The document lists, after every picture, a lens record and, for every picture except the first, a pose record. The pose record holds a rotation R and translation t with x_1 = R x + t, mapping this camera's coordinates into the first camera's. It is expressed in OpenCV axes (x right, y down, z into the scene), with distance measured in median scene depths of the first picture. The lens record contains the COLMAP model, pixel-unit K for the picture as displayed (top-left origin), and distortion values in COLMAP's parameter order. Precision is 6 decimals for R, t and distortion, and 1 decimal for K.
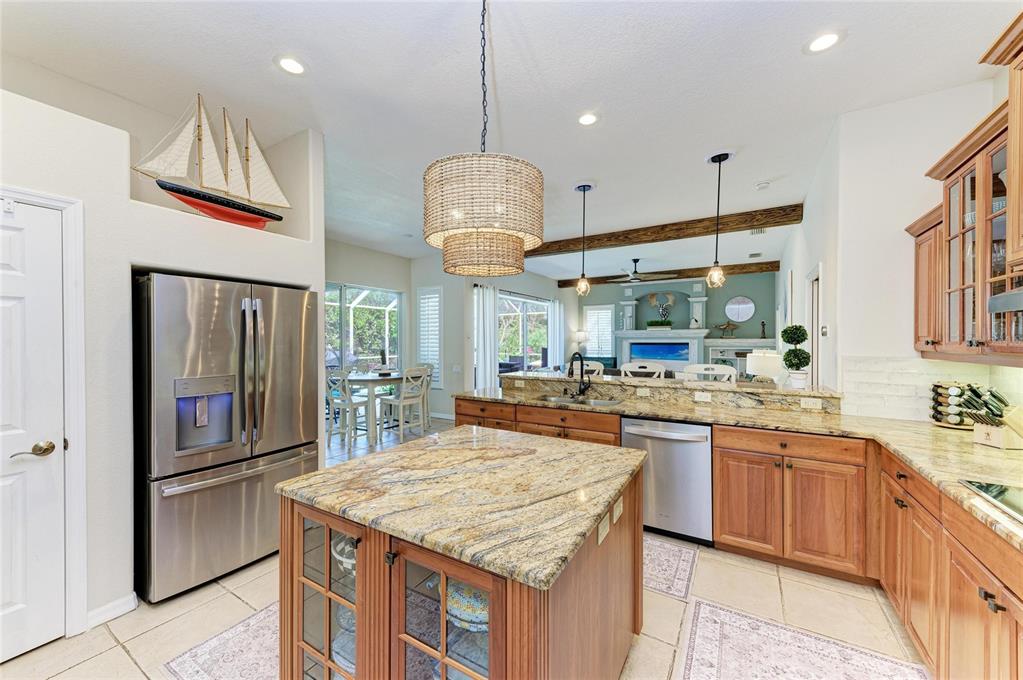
lens RADIAL K [[392.4, 0, 509.1], [0, 392.4, 338.3], [0, 0, 1]] dist [0.006079, -0.000758]
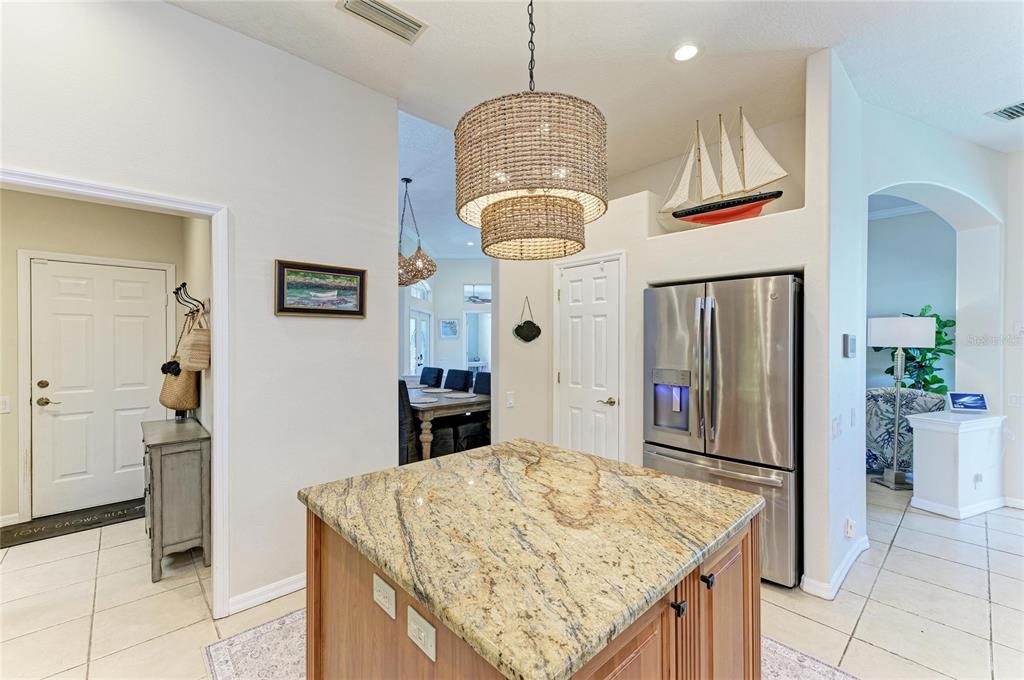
lens RADIAL K [[419.1, 0, 508.6], [0, 419.1, 342.8], [0, 0, 1]] dist [0.013757, -0.000276]
pose [[-0.283431, 0.009285, -0.958948, 0.761631], [0.003666, 0.999956, 0.008599, 0.007346], [0.958986, -0.001079, -0.283452, 1.192355]]
